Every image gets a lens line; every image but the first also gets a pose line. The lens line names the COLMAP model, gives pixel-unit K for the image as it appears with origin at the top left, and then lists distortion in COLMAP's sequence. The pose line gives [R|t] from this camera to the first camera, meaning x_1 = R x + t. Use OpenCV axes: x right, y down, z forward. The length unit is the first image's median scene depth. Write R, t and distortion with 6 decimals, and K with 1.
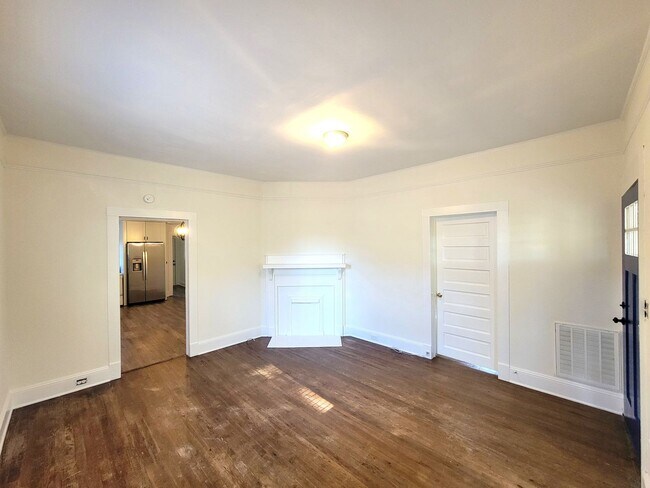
lens RADIAL K [[263.7, 0, 326.0], [0, 263.7, 244.2], [0, 0, 1]] dist [0.002260, -0.000564]
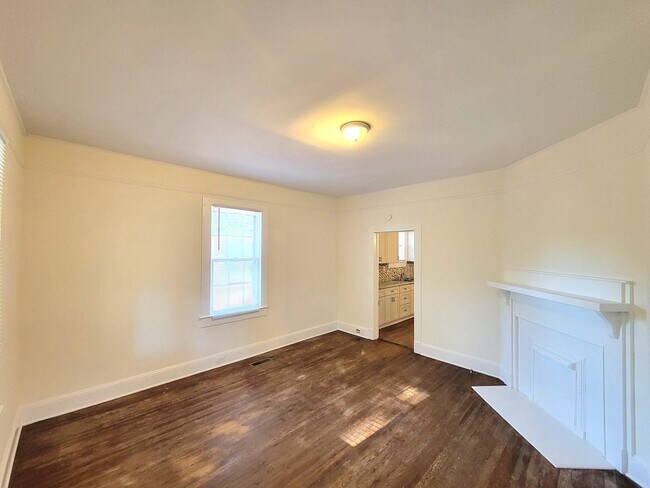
lens RADIAL K [[263.7, 0, 327.9], [0, 263.7, 246.2], [0, 0, 1]] dist [0.002260, -0.000564]
pose [[-0.014277, -0.001686, -0.999897, 0.837899], [-0.002538, 0.999995, -0.001650, -0.029309], [0.999895, 0.002514, -0.014281, 0.881547]]
